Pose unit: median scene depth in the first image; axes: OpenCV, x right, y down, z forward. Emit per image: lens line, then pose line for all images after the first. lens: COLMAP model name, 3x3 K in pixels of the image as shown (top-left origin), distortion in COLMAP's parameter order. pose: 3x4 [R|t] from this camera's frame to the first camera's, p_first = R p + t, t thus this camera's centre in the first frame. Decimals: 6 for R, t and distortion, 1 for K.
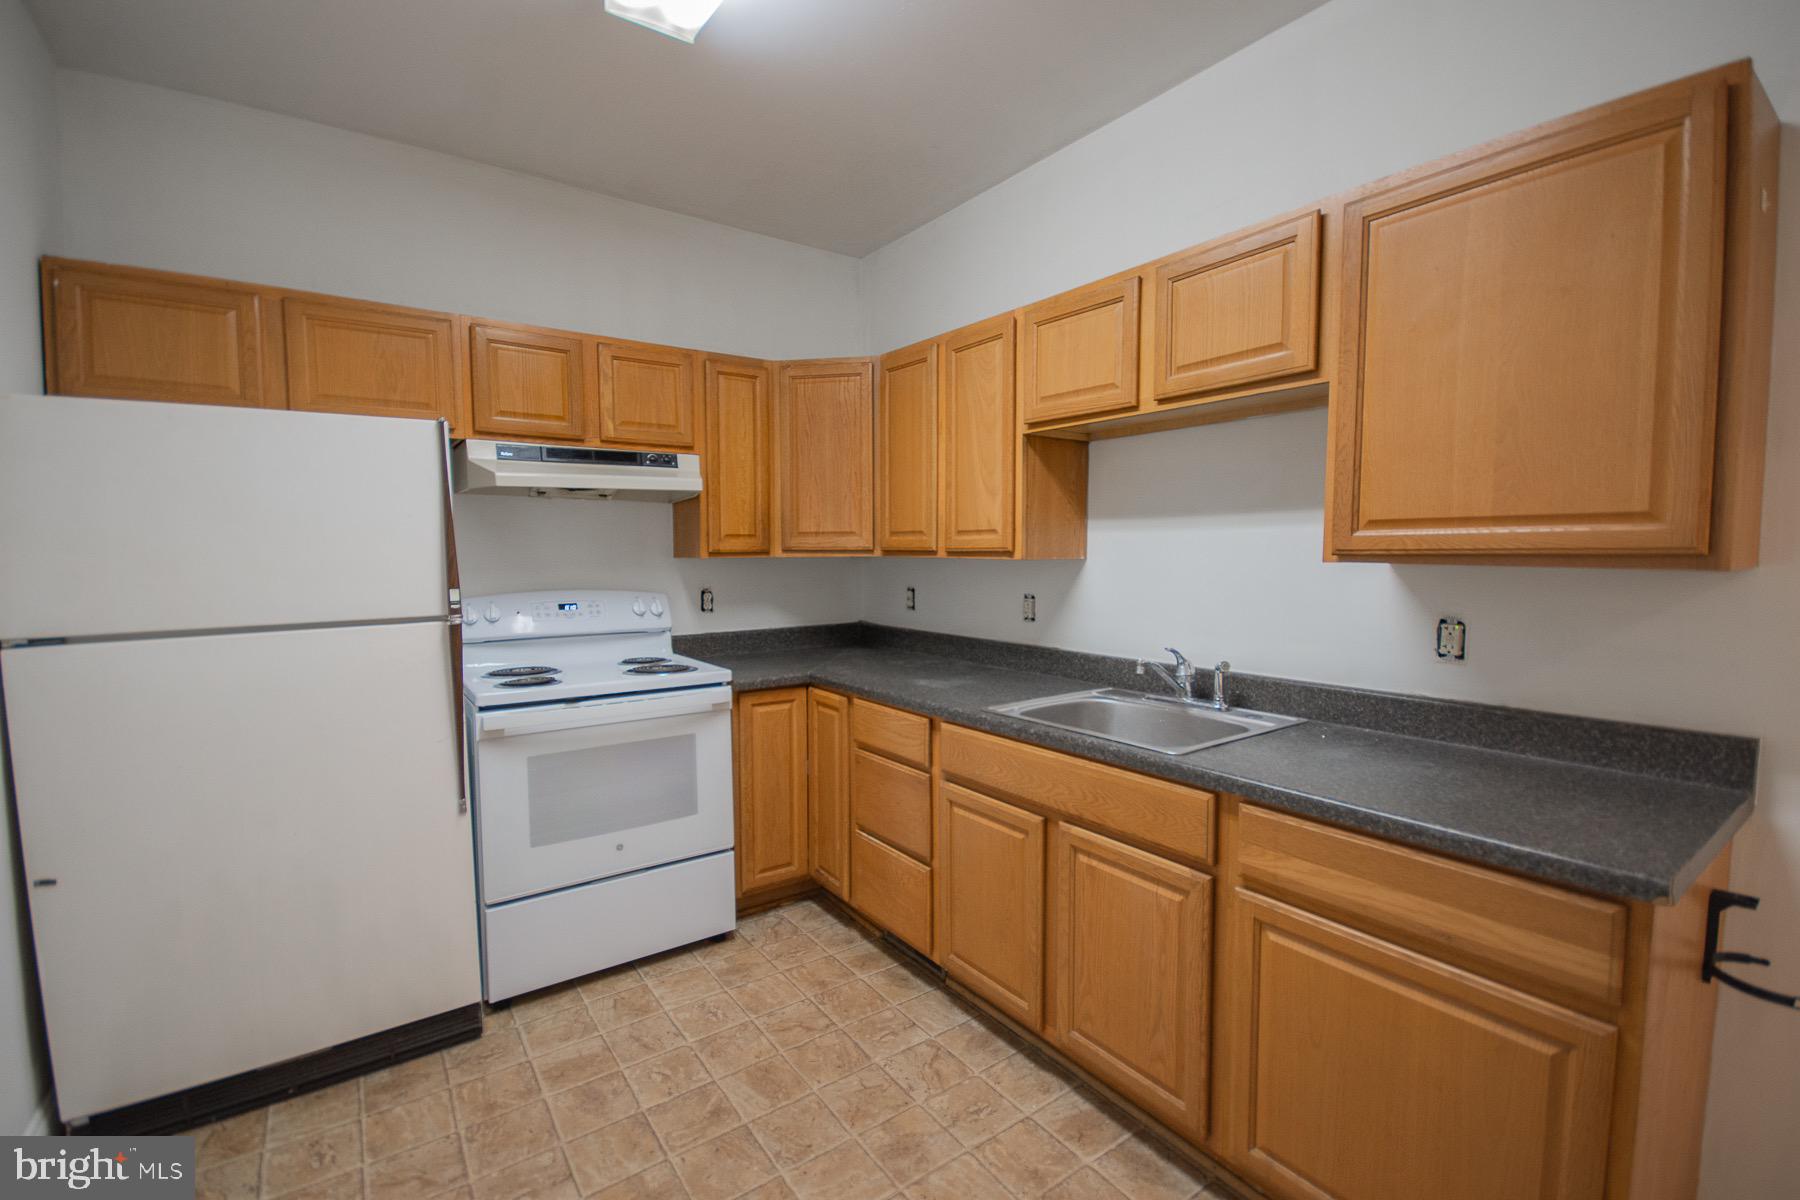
lens RADIAL K [[782.2, 0, 897.0], [0, 782.2, 607.6], [0, 0, 1]] dist [0.002180, -0.010759]
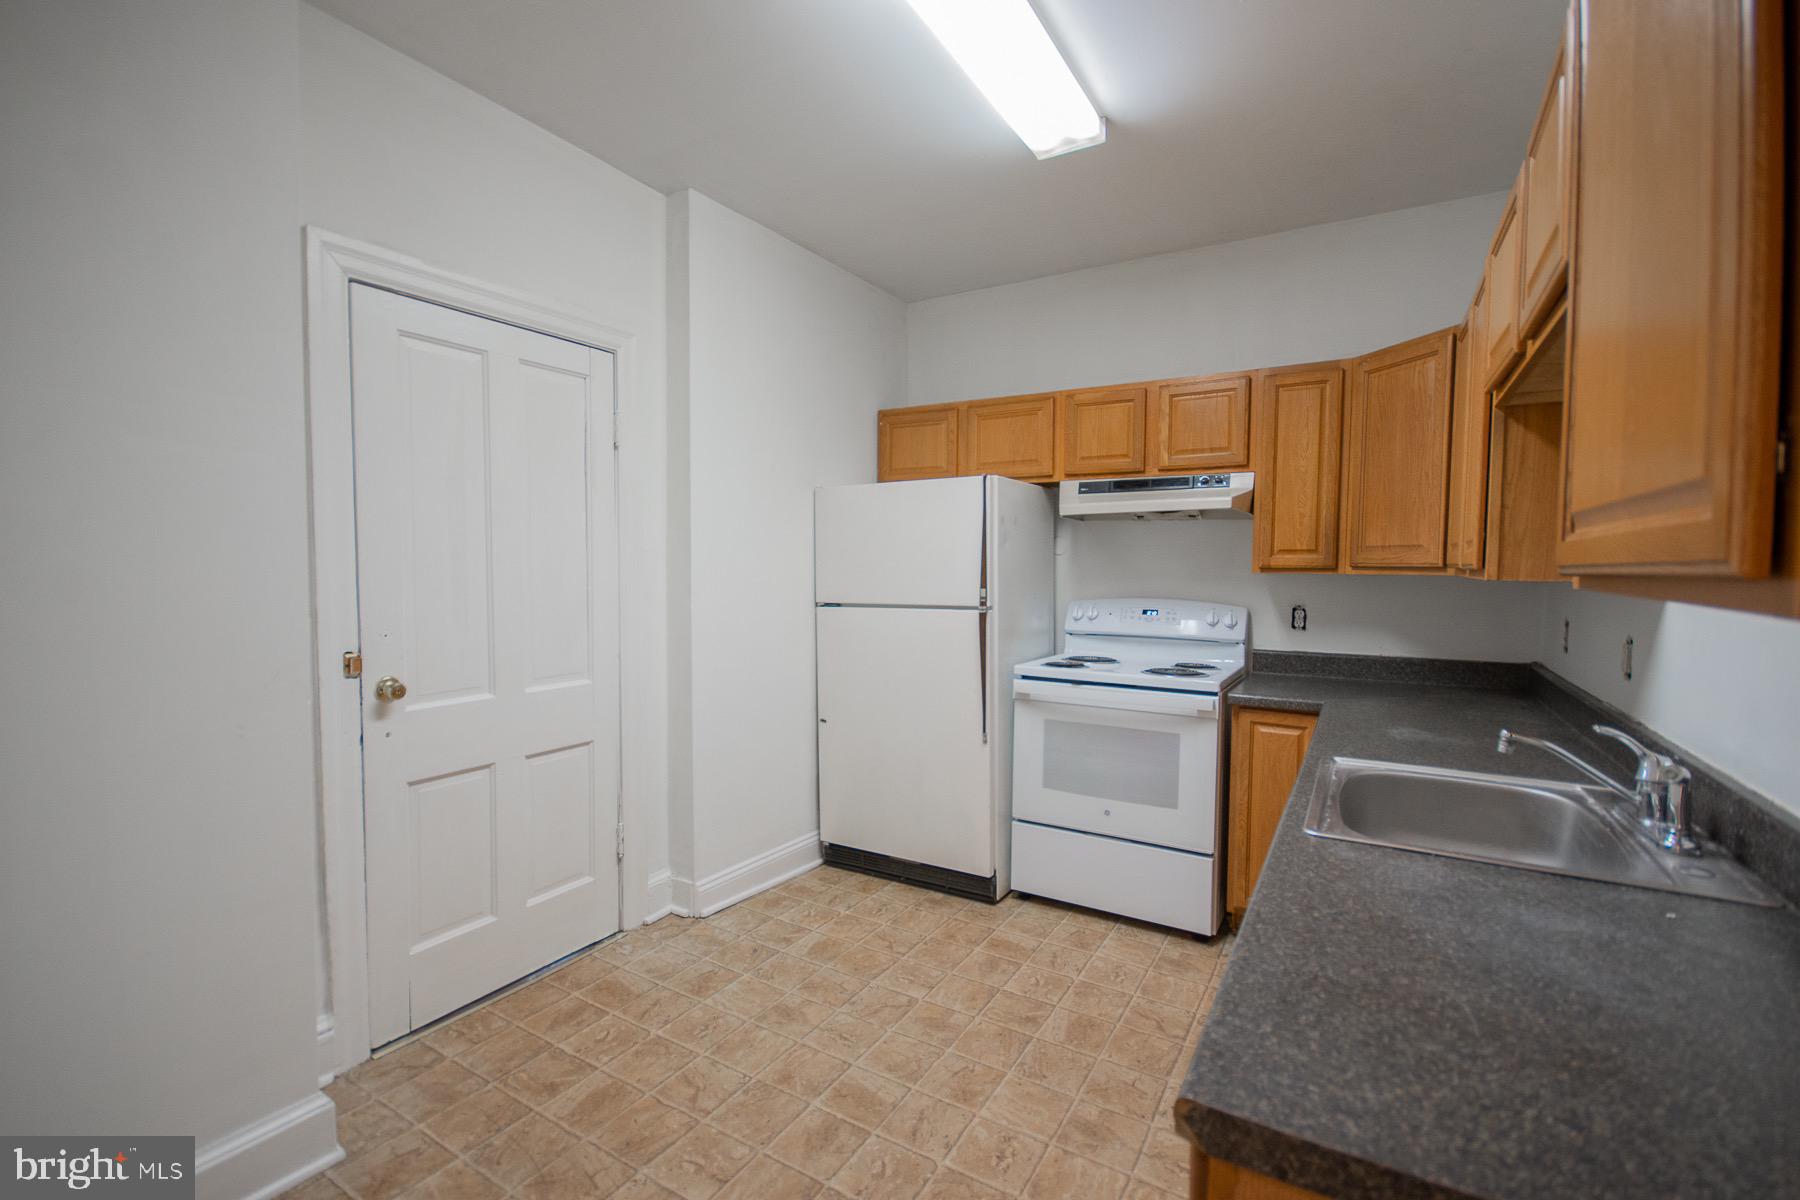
lens RADIAL K [[782.2, 0, 897.0], [0, 782.2, 607.6], [0, 0, 1]] dist [0.002180, -0.010759]
pose [[0.394078, 0.059462, -0.917151, 0.574451], [-0.077078, 0.996528, 0.031490, -0.017710], [0.915839, 0.058283, 0.397293, 0.206126]]
